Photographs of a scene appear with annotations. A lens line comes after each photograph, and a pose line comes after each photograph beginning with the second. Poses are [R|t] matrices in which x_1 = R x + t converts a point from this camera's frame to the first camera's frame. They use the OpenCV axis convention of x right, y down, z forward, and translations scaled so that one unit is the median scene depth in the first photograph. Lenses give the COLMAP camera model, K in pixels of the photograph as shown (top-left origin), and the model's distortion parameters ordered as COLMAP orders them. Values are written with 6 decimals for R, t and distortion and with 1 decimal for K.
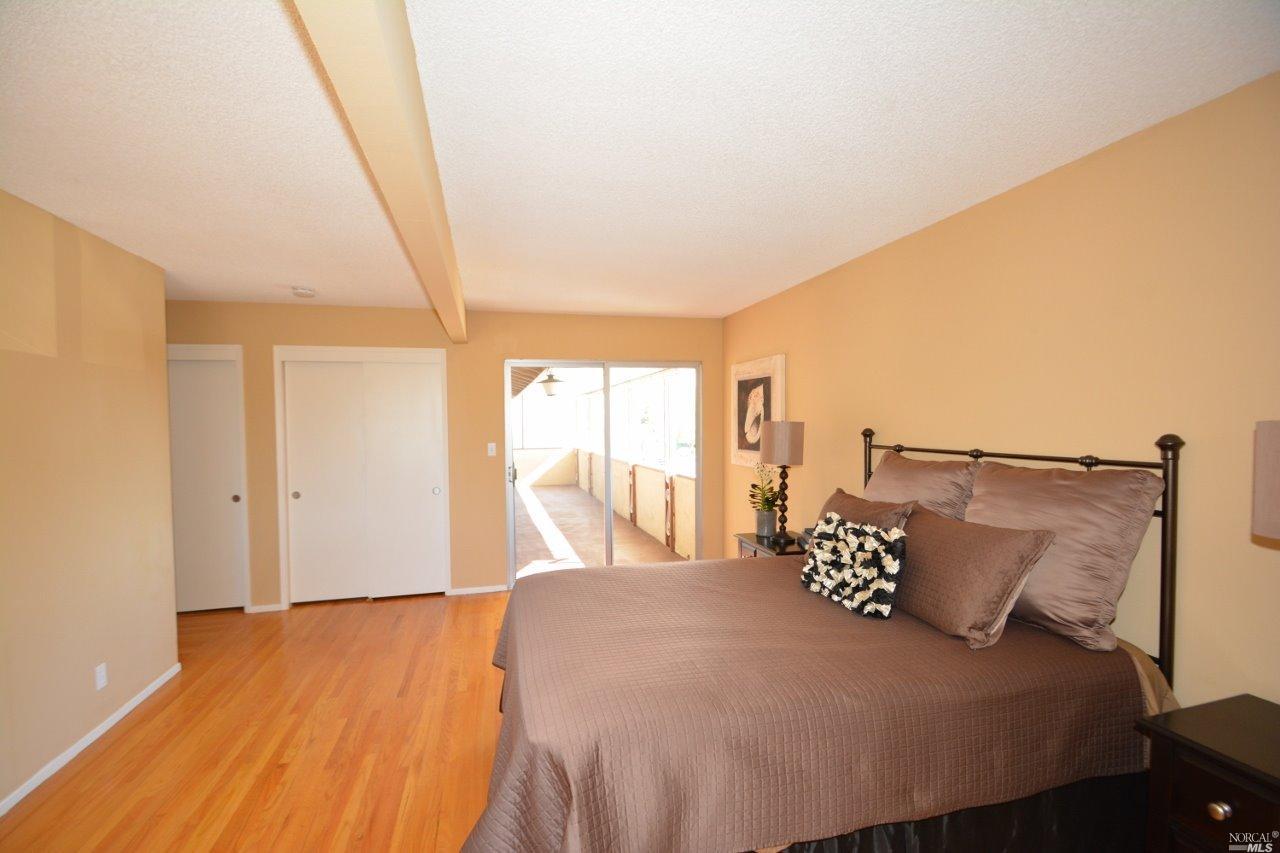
lens RADIAL K [[564.8, 0, 642.3], [0, 564.8, 430.0], [0, 0, 1]] dist [0.001376, 0.000066]
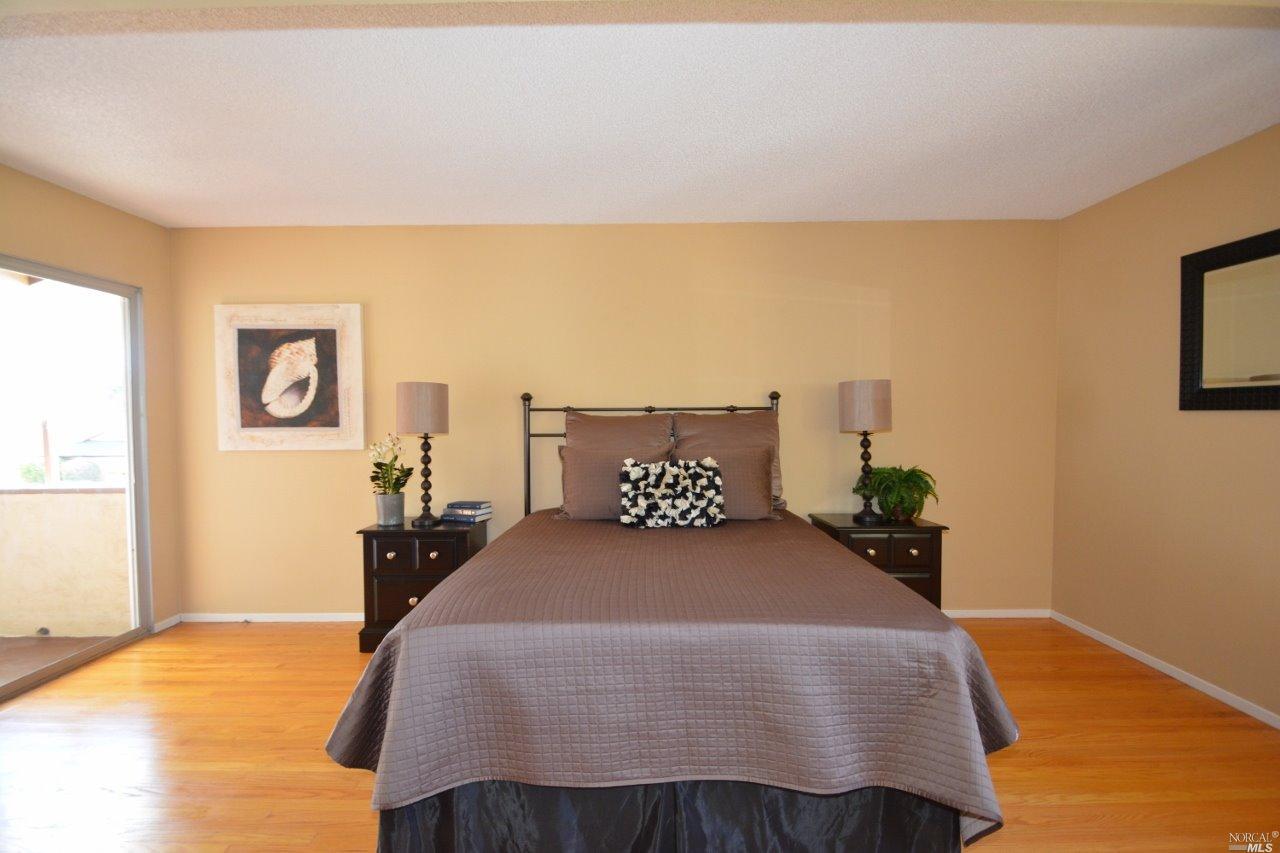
lens RADIAL K [[564.8, 0, 645.0], [0, 564.8, 426.1], [0, 0, 1]] dist [0.001376, 0.000066]
pose [[0.251582, -0.012820, 0.967751, -0.529129], [0.021299, 0.999743, 0.007707, 0.052794], [-0.967602, 0.018673, 0.251791, 0.492811]]
